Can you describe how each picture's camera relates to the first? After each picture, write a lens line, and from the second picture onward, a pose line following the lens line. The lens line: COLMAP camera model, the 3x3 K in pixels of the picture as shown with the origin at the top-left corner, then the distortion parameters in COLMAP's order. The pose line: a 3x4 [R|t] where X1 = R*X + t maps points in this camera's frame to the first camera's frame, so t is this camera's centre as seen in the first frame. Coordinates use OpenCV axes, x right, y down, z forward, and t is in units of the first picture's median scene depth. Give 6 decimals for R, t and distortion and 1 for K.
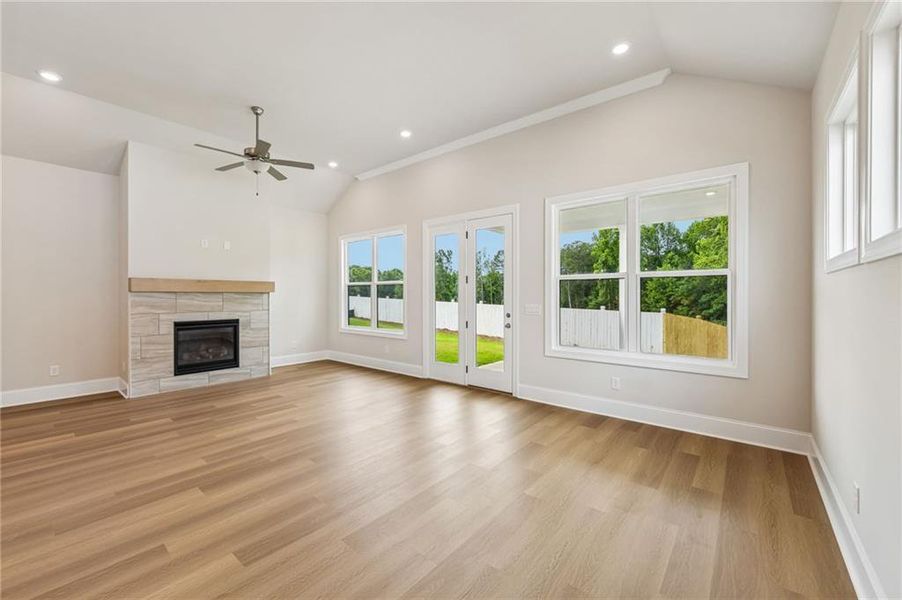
lens RADIAL K [[366.3, 0, 449.0], [0, 366.3, 293.2], [0, 0, 1]] dist [-0.000091, -0.000045]
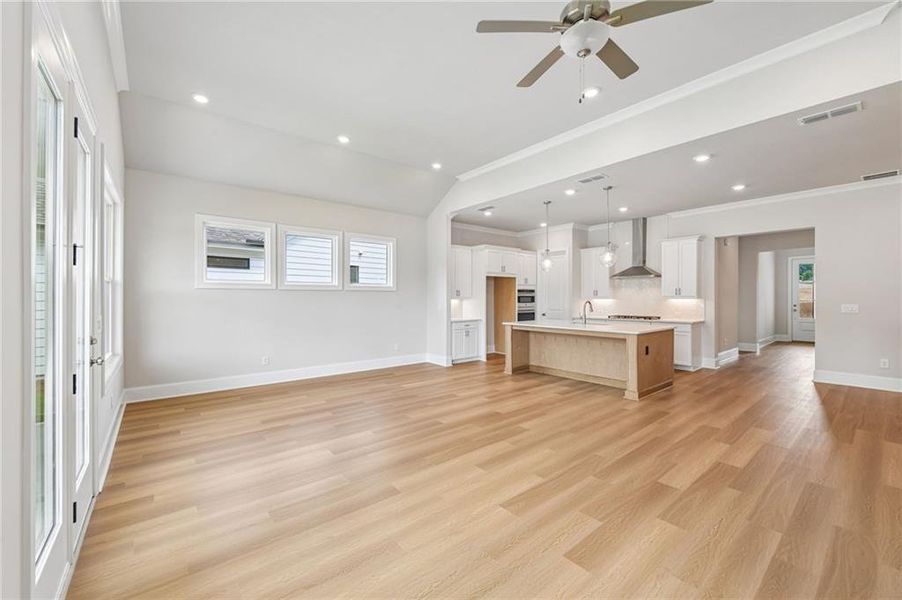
lens RADIAL K [[360.8, 0, 451.0], [0, 360.8, 300.0], [0, 0, 1]] dist [-0.001662, -0.000163]
pose [[-0.981306, 0.001259, 0.192451, -0.477534], [0.001952, 0.999992, 0.003408, 0.005648], [-0.192445, 0.003720, -0.981301, 1.642464]]
